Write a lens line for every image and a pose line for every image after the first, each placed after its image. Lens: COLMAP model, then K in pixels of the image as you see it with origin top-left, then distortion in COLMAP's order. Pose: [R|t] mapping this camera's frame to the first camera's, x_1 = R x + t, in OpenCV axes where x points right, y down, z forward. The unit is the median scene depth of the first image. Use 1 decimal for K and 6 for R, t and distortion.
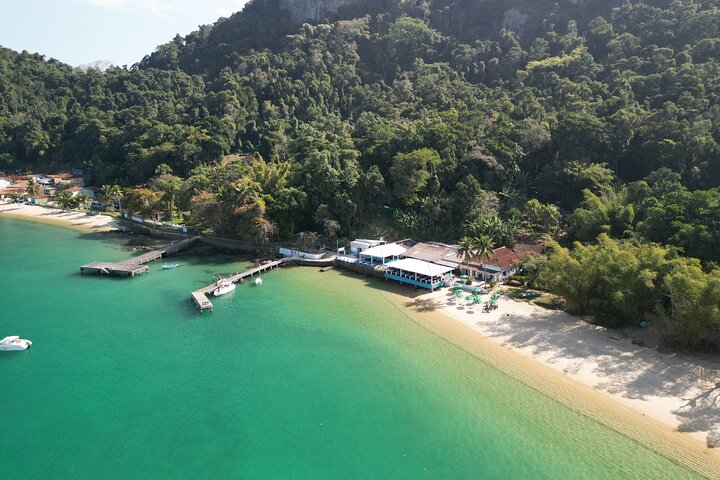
lens RADIAL K [[509.5, 0, 360.0], [0, 509.5, 240.0], [0, 0, 1]] dist [0.076089, -0.082667]
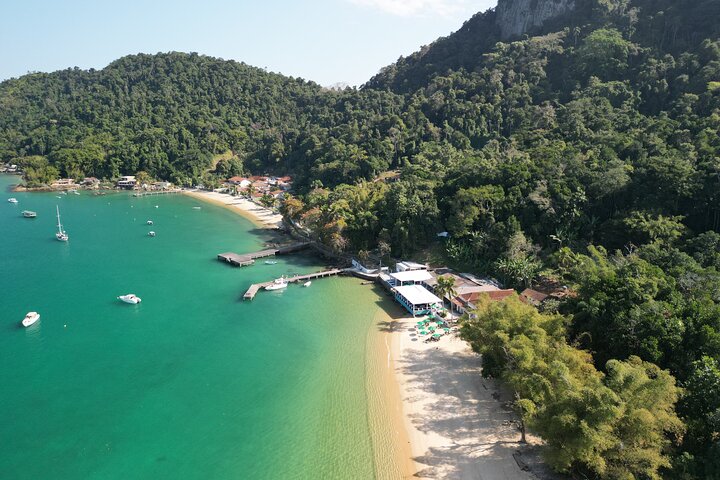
lens RADIAL K [[509.5, 0, 360.0], [0, 509.5, 240.0], [0, 0, 1]] dist [0.076089, -0.082667]
pose [[0.866723, 0.118965, -0.484394, 0.434283], [-0.113783, 0.992692, 0.040210, -0.080363], [0.485638, 0.020264, 0.873925, -0.065809]]
